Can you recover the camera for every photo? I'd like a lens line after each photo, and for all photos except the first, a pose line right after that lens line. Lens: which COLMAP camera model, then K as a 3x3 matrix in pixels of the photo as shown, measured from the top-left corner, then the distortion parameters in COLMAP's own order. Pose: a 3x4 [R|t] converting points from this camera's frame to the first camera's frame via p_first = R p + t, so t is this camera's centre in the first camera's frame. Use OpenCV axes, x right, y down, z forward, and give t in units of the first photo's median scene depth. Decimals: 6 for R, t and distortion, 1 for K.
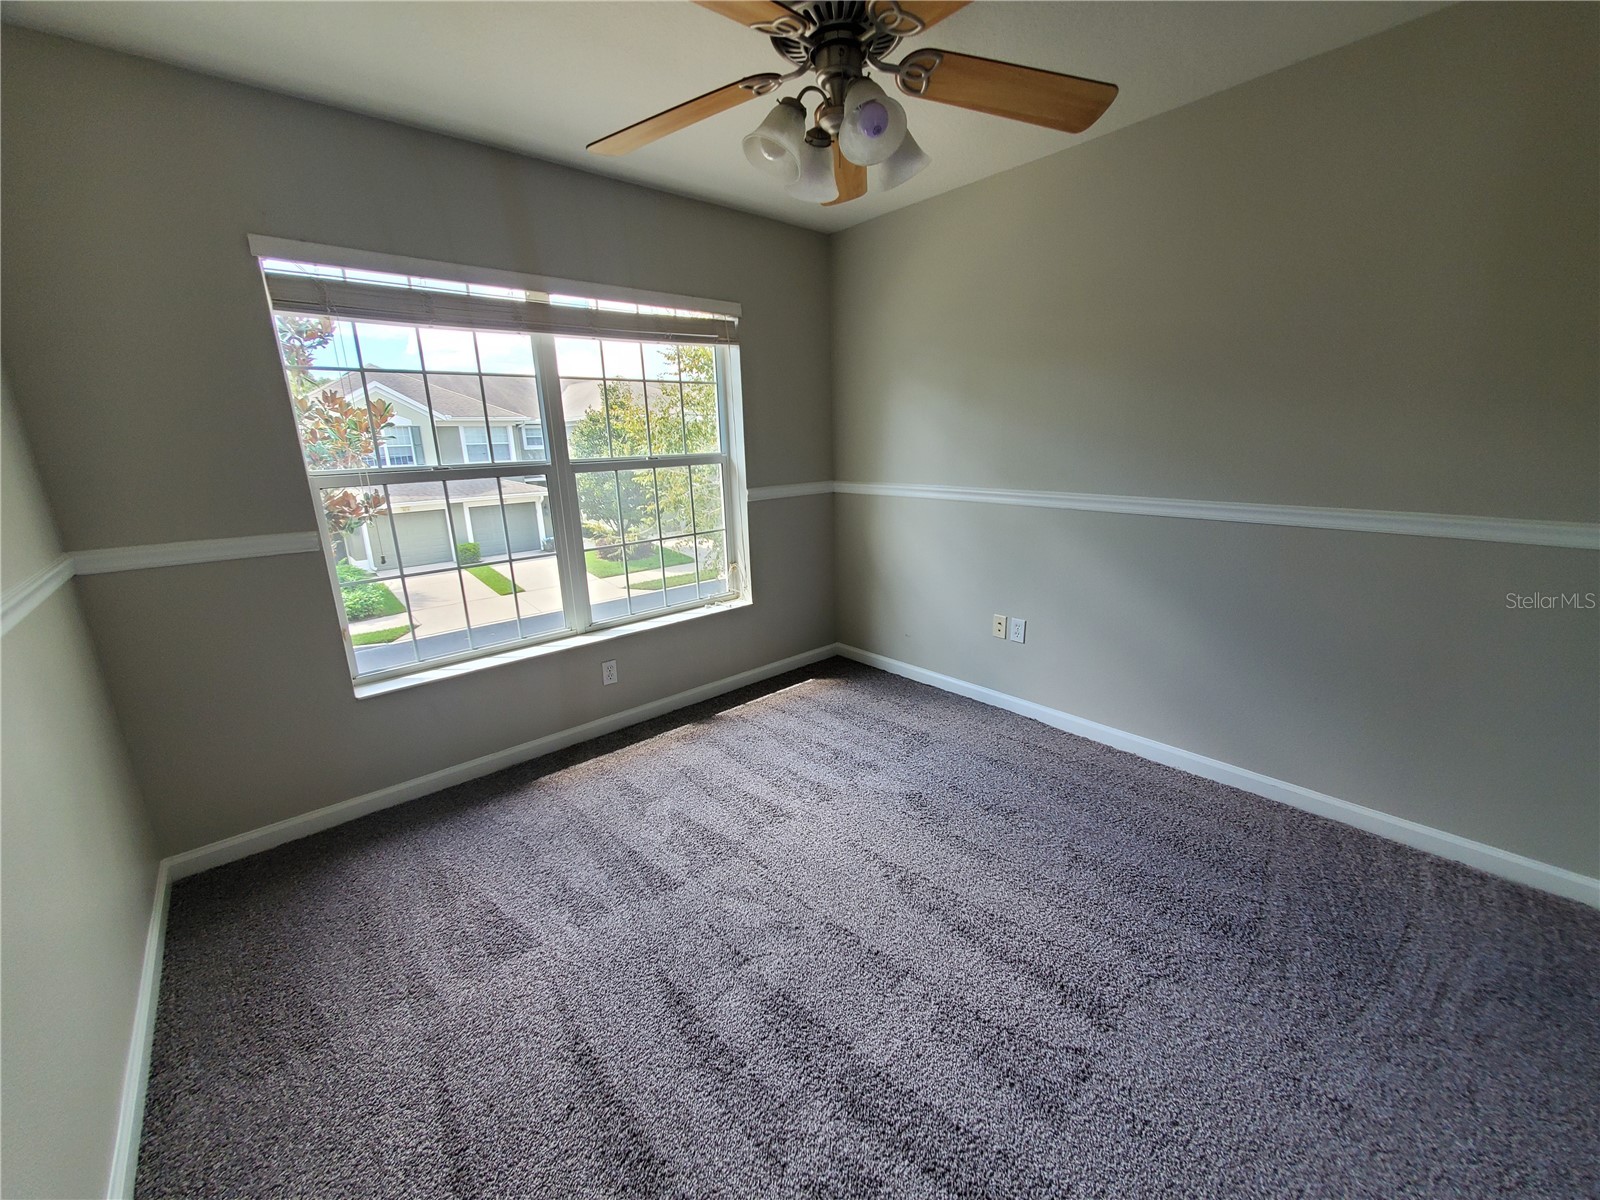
lens RADIAL K [[634.8, 0, 805.8], [0, 634.8, 593.8], [0, 0, 1]] dist [0.000181, 0.000027]
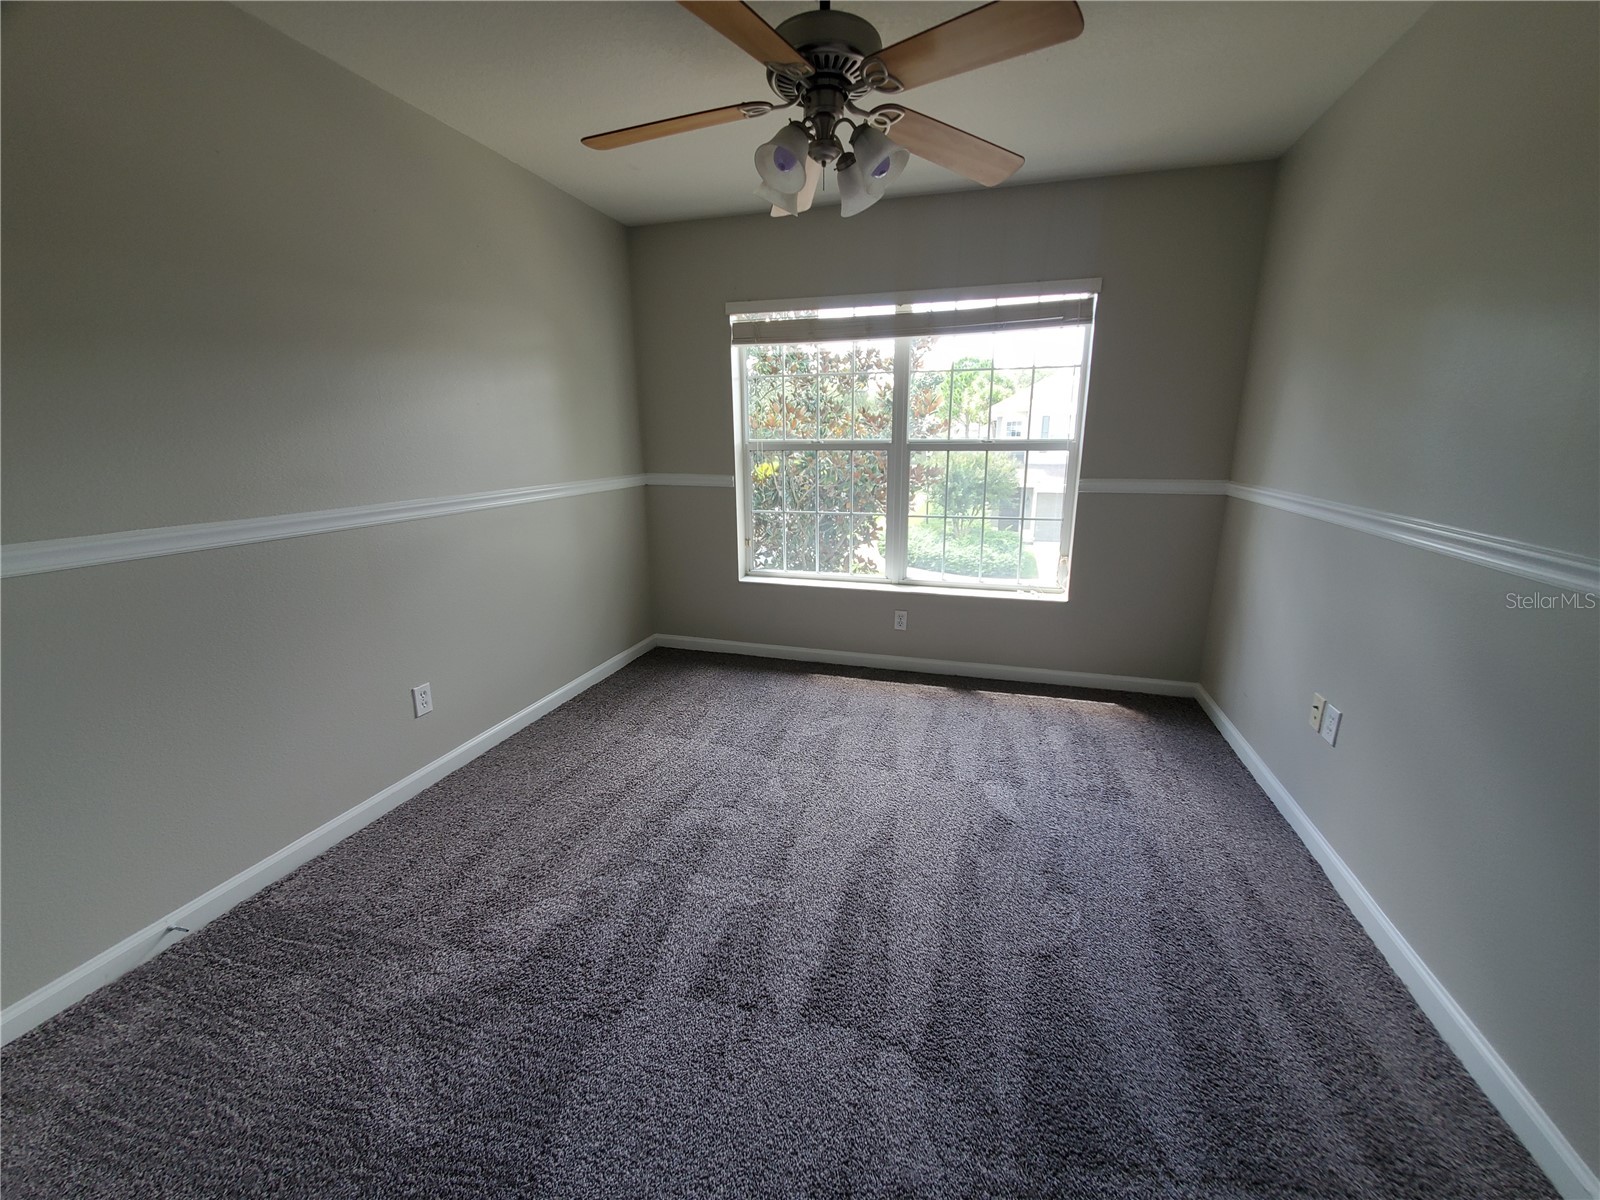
lens RADIAL K [[634.8, 0, 805.8], [0, 634.8, 593.8], [0, 0, 1]] dist [0.000181, 0.000027]
pose [[0.528006, 0.227646, -0.818161, 0.617930], [-0.215216, 0.967822, 0.130396, -0.045455], [0.821518, 0.107232, 0.560009, 0.200947]]
